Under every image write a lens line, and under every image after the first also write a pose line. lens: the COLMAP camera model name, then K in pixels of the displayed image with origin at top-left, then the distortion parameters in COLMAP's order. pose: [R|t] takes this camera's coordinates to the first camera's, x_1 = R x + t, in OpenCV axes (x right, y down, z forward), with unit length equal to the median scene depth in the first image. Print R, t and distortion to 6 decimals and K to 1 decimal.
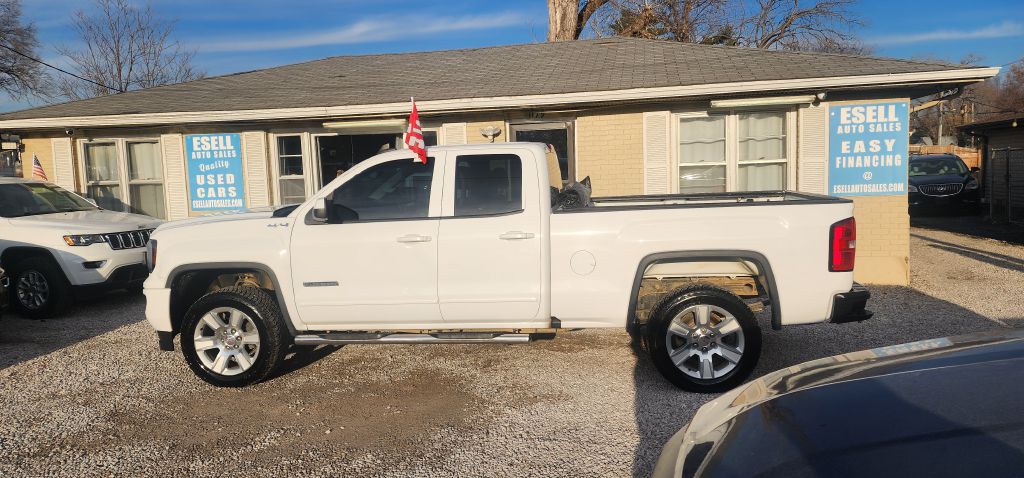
lens RADIAL K [[681.0, 0, 511.9], [0, 681.0, 226.2], [0, 0, 1]] dist [0.077122, -0.069275]
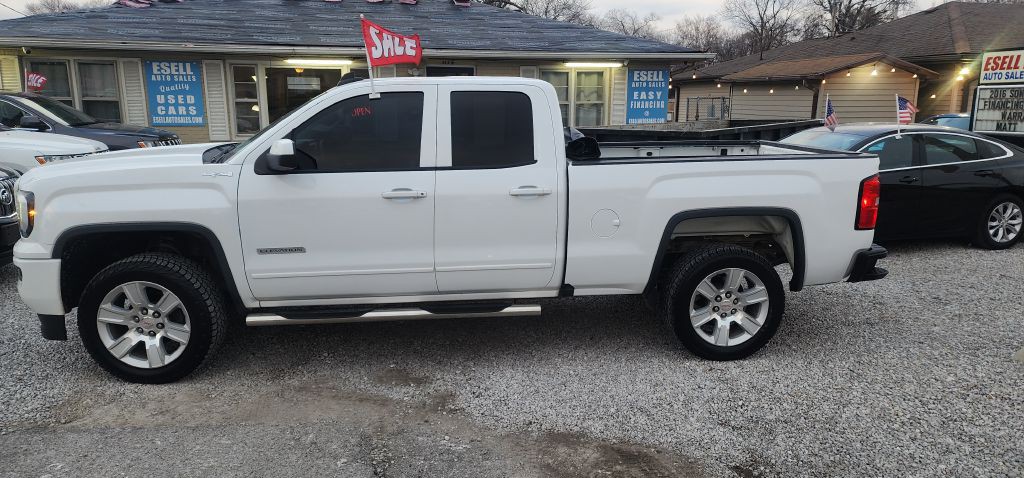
lens RADIAL K [[680.3, 0, 515.9], [0, 680.3, 237.7], [0, 0, 1]] dist [0.078509, -0.070509]
pose [[0.969539, -0.013348, 0.244573, -0.132199], [-0.013020, 0.994294, 0.105879, -0.010860], [-0.244591, -0.105838, 0.963833, 0.110143]]
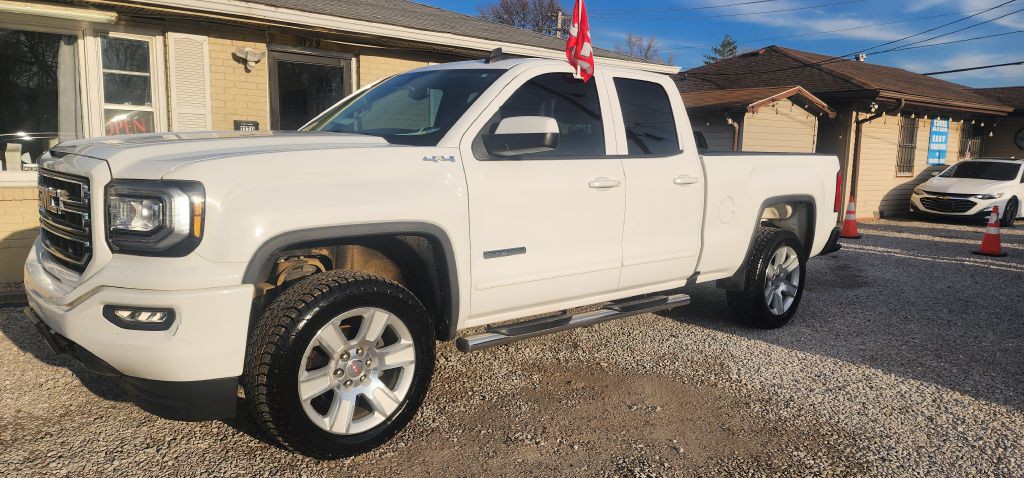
lens RADIAL K [[681.0, 0, 521.0], [0, 681.0, 241.6], [0, 0, 1]] dist [0.077122, -0.069275]
pose [[0.647871, -0.050382, 0.760082, -0.476736], [0.015847, 0.998486, 0.052678, 0.025691], [-0.761585, -0.022083, 0.647689, 0.361505]]
